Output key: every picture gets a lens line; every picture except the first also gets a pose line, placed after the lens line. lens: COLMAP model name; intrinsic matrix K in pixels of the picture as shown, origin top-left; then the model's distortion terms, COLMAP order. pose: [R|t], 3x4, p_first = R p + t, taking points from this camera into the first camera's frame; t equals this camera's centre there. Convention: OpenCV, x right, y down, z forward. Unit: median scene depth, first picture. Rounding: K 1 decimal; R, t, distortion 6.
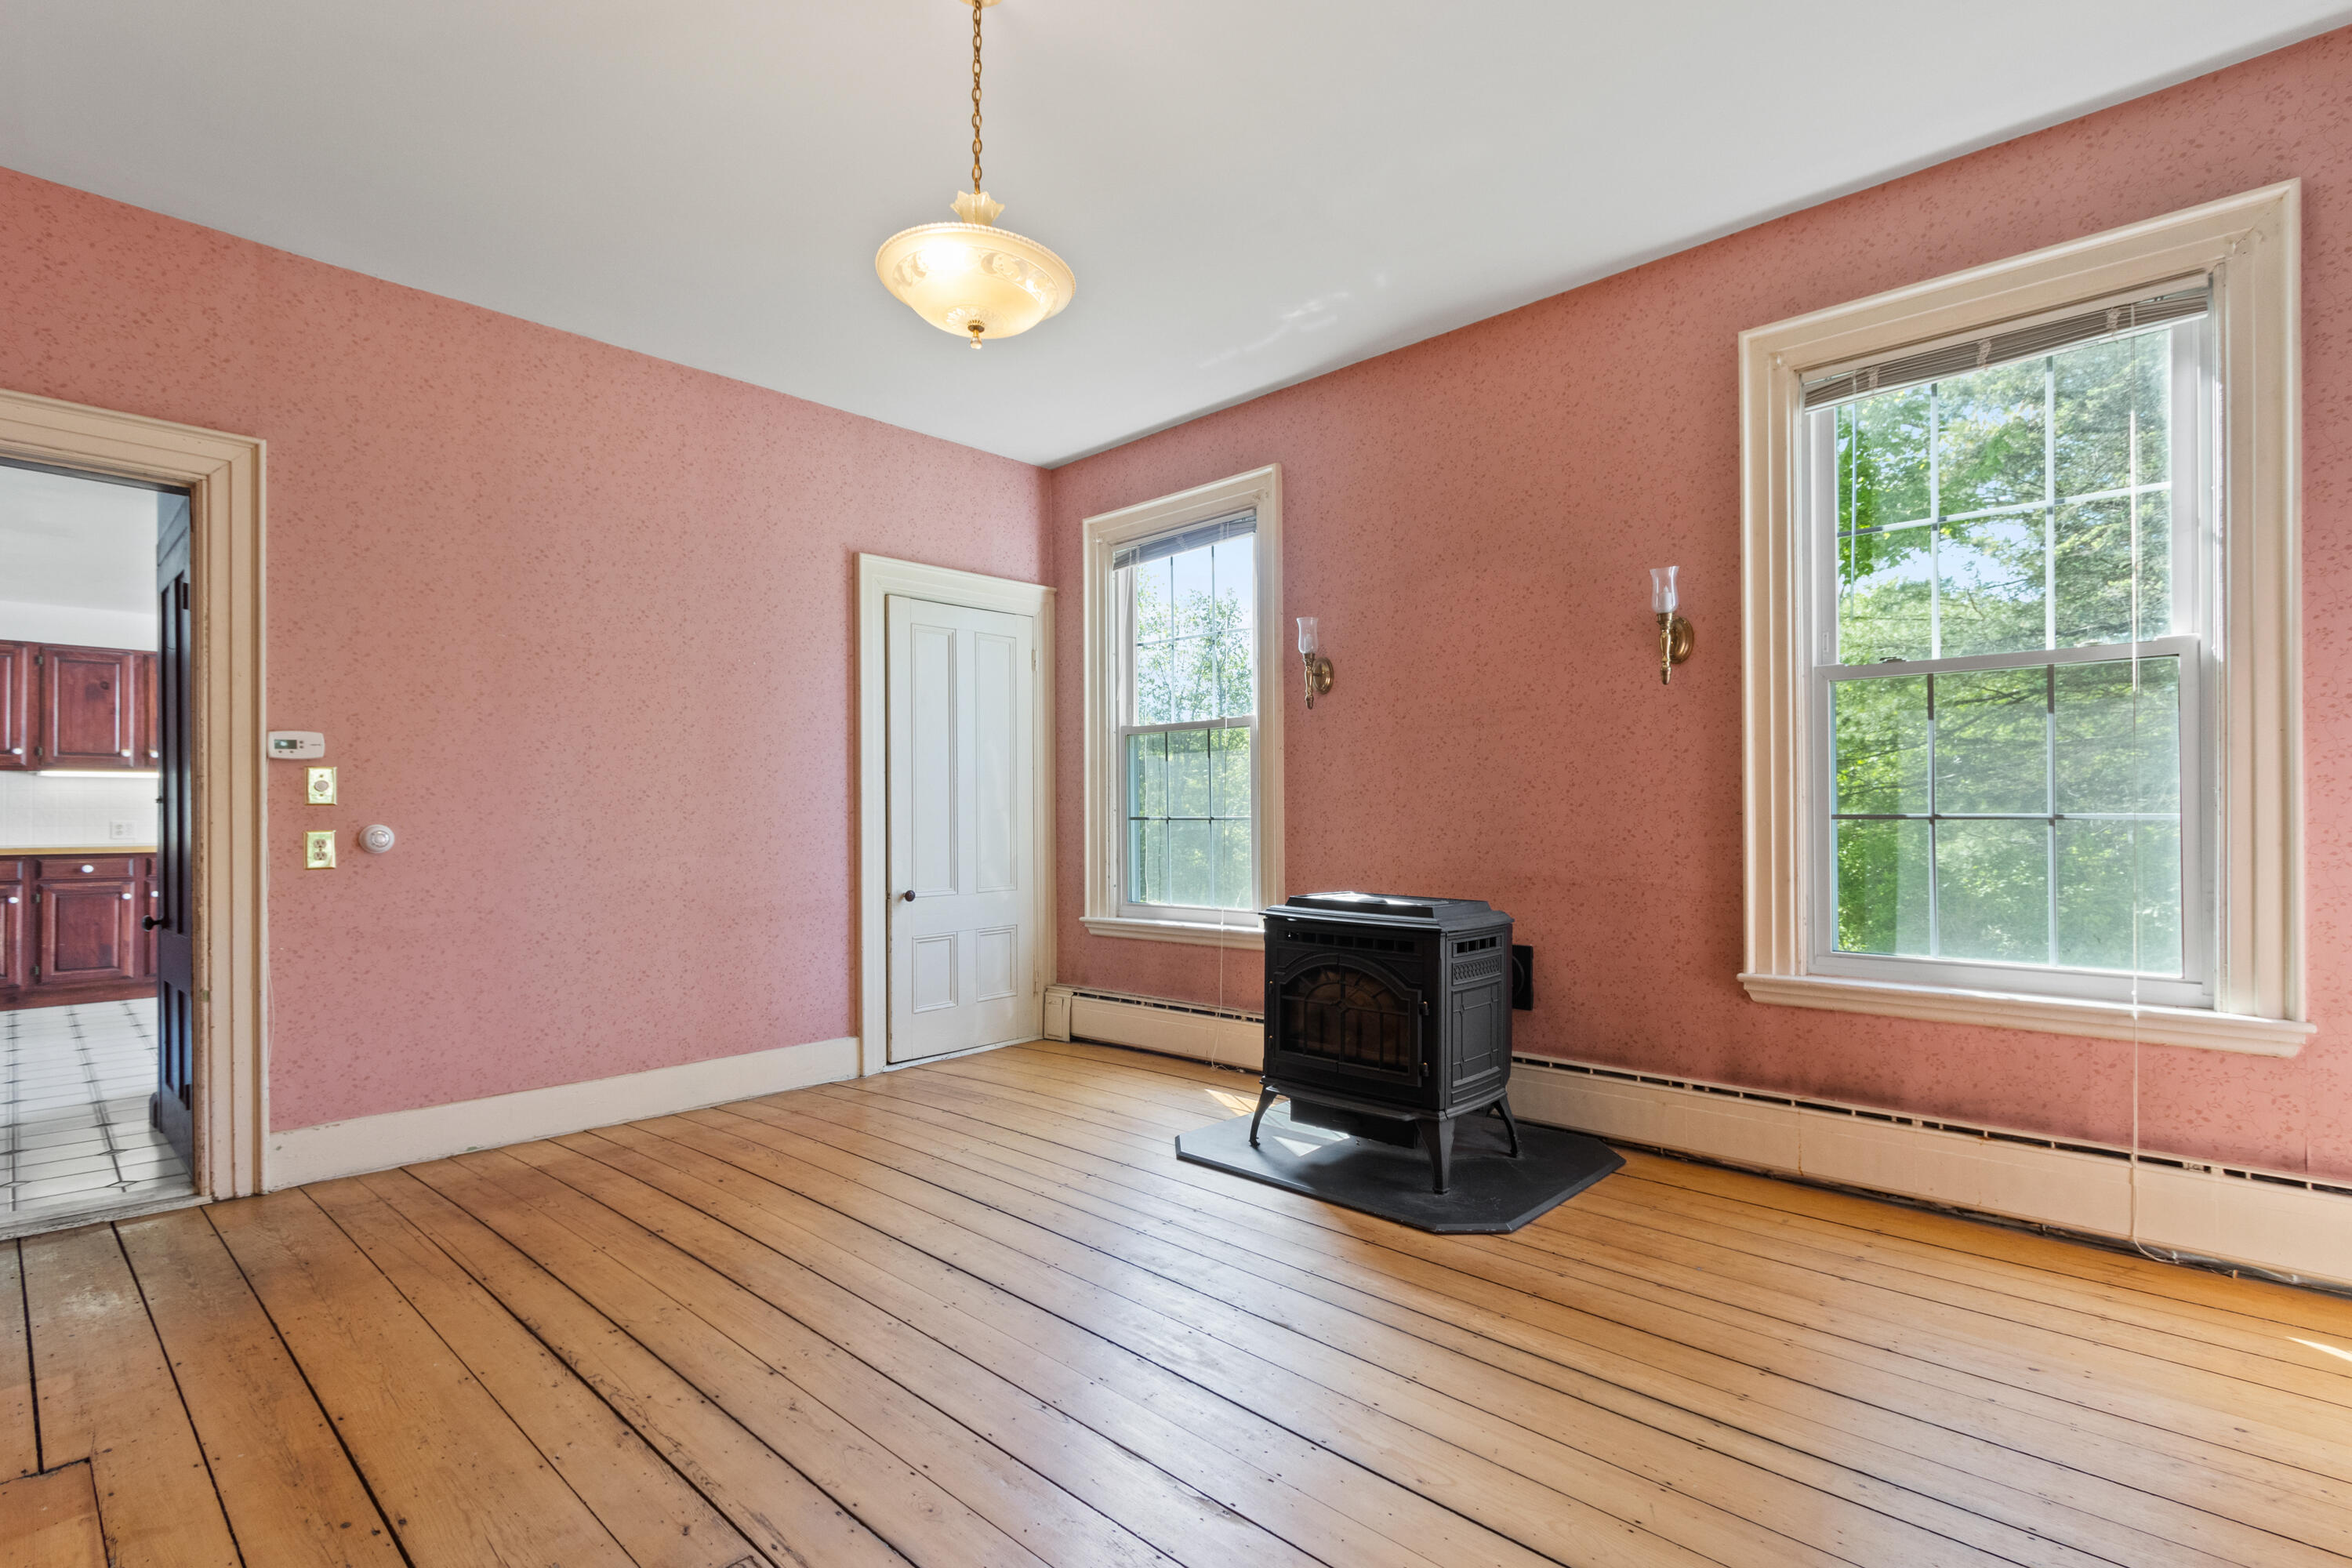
lens RADIAL K [[1105.0, 0, 1173.0], [0, 1105.0, 797.1], [0, 0, 1]] dist [0.002207, -0.000236]
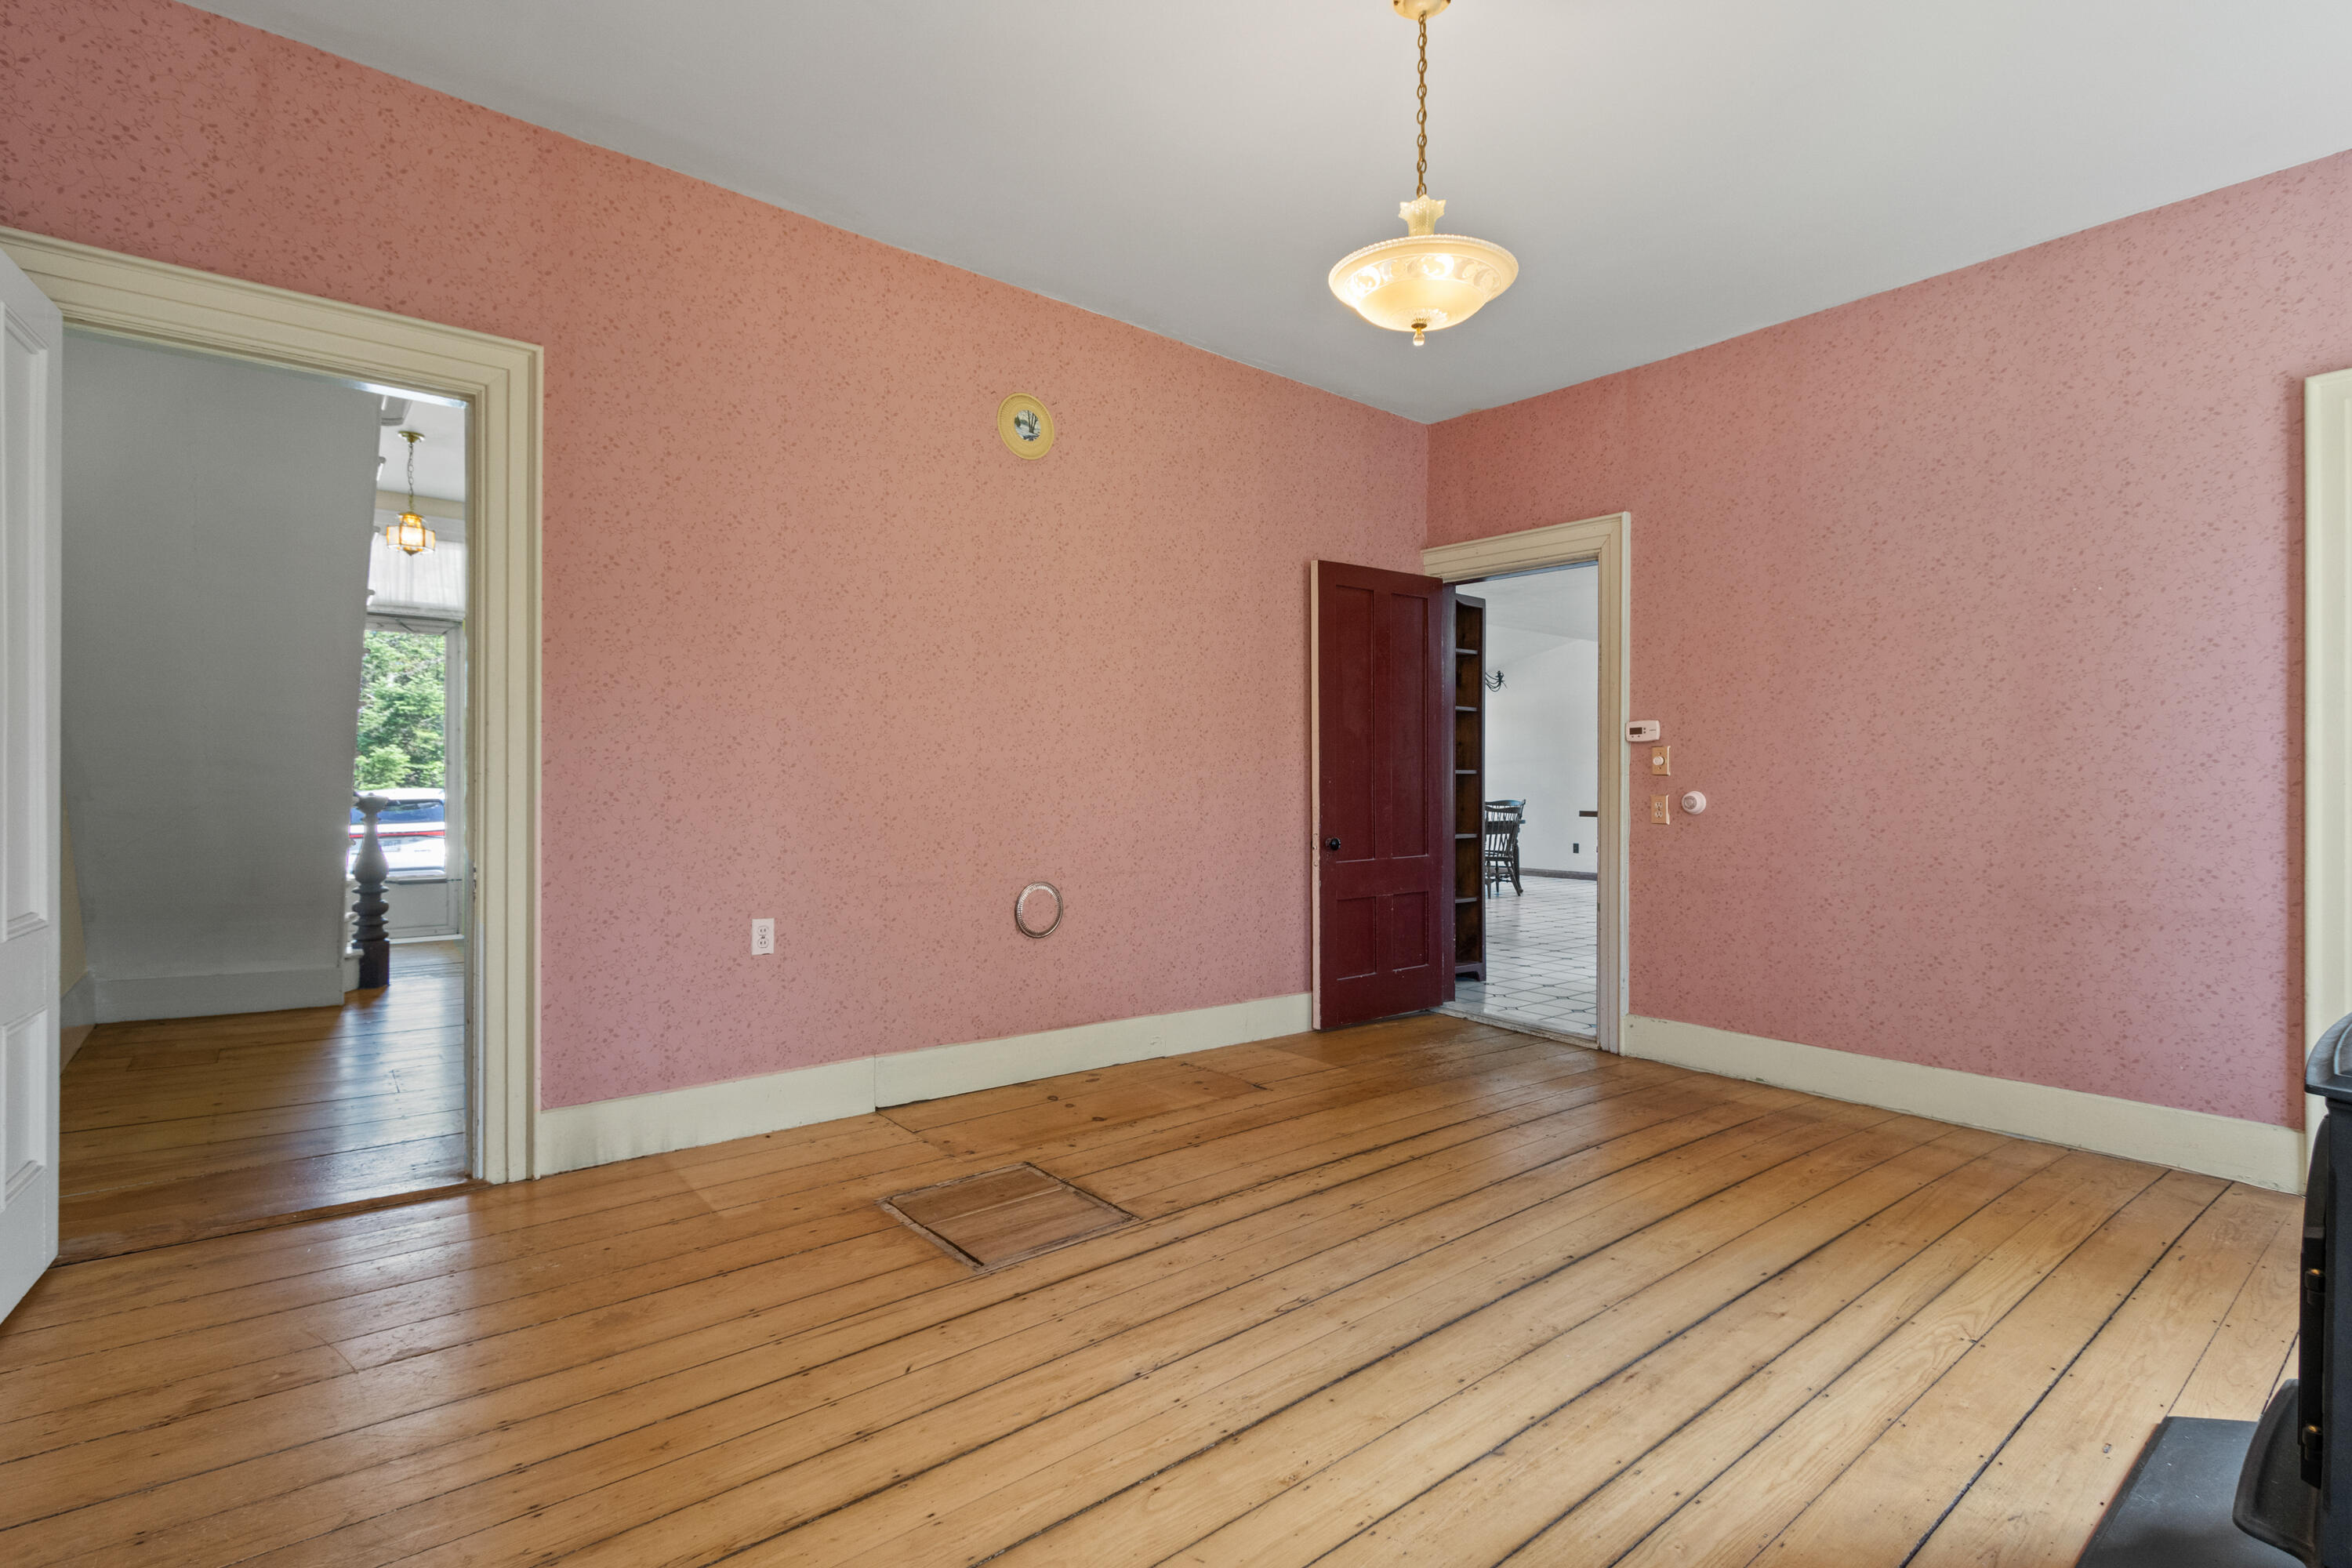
lens RADIAL K [[1105.0, 0, 1172.6], [0, 1105.0, 773.3], [0, 0, 1]] dist [0.002207, -0.000236]
pose [[-0.125070, -0.006001, -0.992130, 0.500479], [0.009168, 0.999932, -0.007204, 0.007344], [0.992106, -0.009997, -0.125007, 0.492613]]
